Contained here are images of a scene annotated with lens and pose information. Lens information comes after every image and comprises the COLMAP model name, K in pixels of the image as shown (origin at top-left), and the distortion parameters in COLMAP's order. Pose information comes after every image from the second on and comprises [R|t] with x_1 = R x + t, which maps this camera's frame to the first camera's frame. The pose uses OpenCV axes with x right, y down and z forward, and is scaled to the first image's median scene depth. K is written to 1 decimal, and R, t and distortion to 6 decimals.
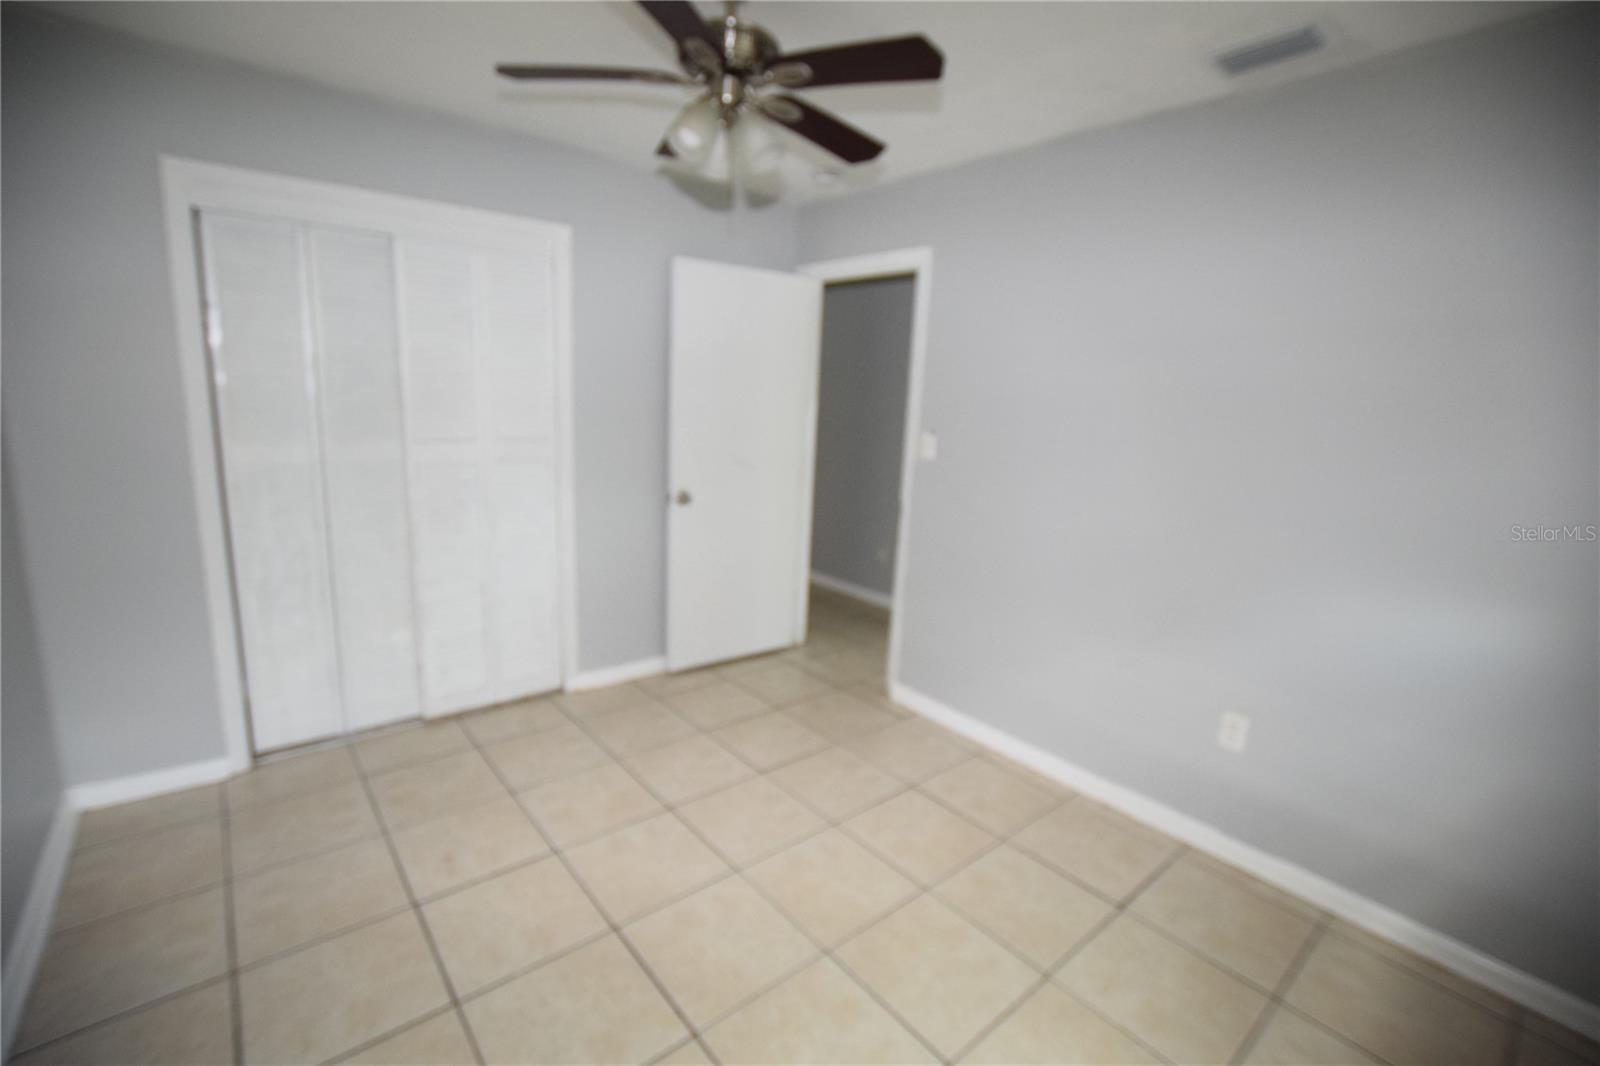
lens RADIAL K [[705.4, 0, 790.4], [0, 705.4, 523.9], [0, 0, 1]] dist [-0.029890, 0.000469]
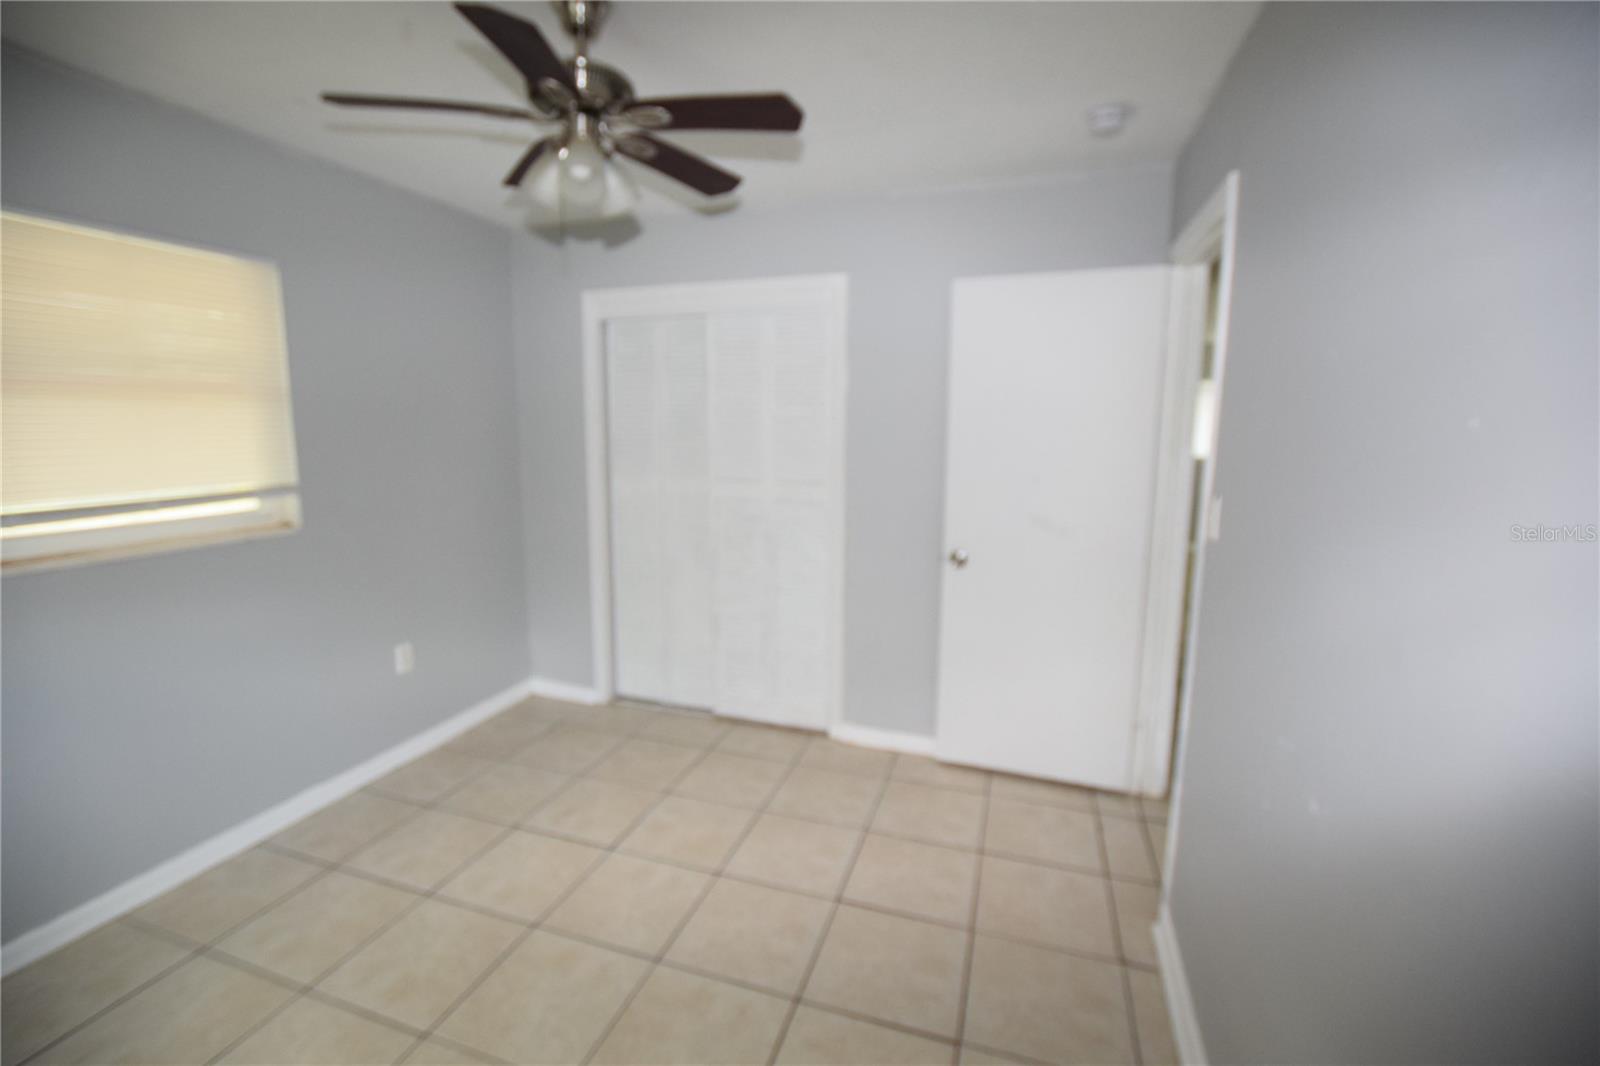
lens RADIAL K [[705.4, 0, 790.4], [0, 705.4, 523.9], [0, 0, 1]] dist [-0.029890, 0.000469]
pose [[0.521189, 0.080202, -0.849664, 0.574207], [-0.139736, 0.990158, 0.007748, -0.071964], [0.841924, 0.114691, 0.527267, 0.479288]]
